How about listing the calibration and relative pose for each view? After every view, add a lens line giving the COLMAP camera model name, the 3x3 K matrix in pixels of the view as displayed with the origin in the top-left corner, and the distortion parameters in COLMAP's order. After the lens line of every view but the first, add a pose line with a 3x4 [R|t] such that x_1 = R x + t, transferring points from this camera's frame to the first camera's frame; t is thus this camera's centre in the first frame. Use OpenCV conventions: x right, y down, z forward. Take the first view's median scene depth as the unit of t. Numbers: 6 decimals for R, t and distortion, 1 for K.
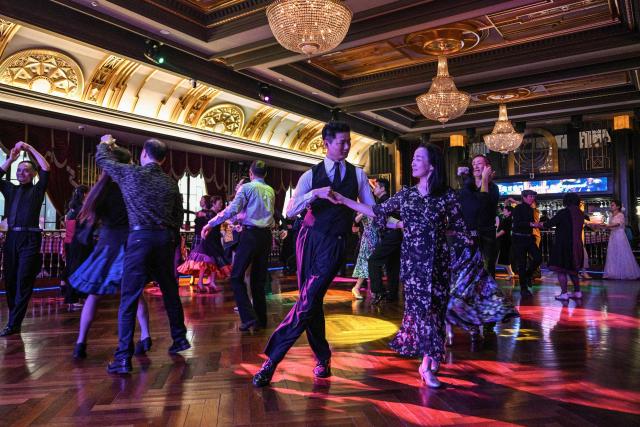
lens RADIAL K [[512.5, 0, 320.0], [0, 512.5, 213.5], [0, 0, 1]] dist [0.007198, 0.002398]
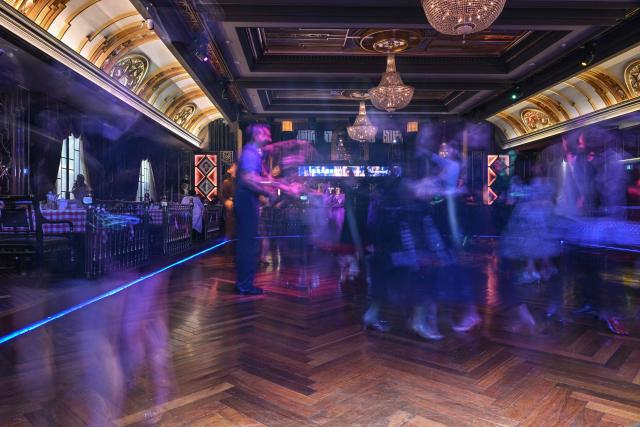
lens RADIAL K [[451.5, 0, 320.0], [0, 451.5, 213.5], [0, 0, 1]] dist [-0.002348, -0.000994]
pose [[0.806437, -0.004633, 0.591302, -0.363632], [-0.021904, 0.999049, 0.037700, 0.015681], [-0.590914, -0.043354, 0.805569, 0.185310]]
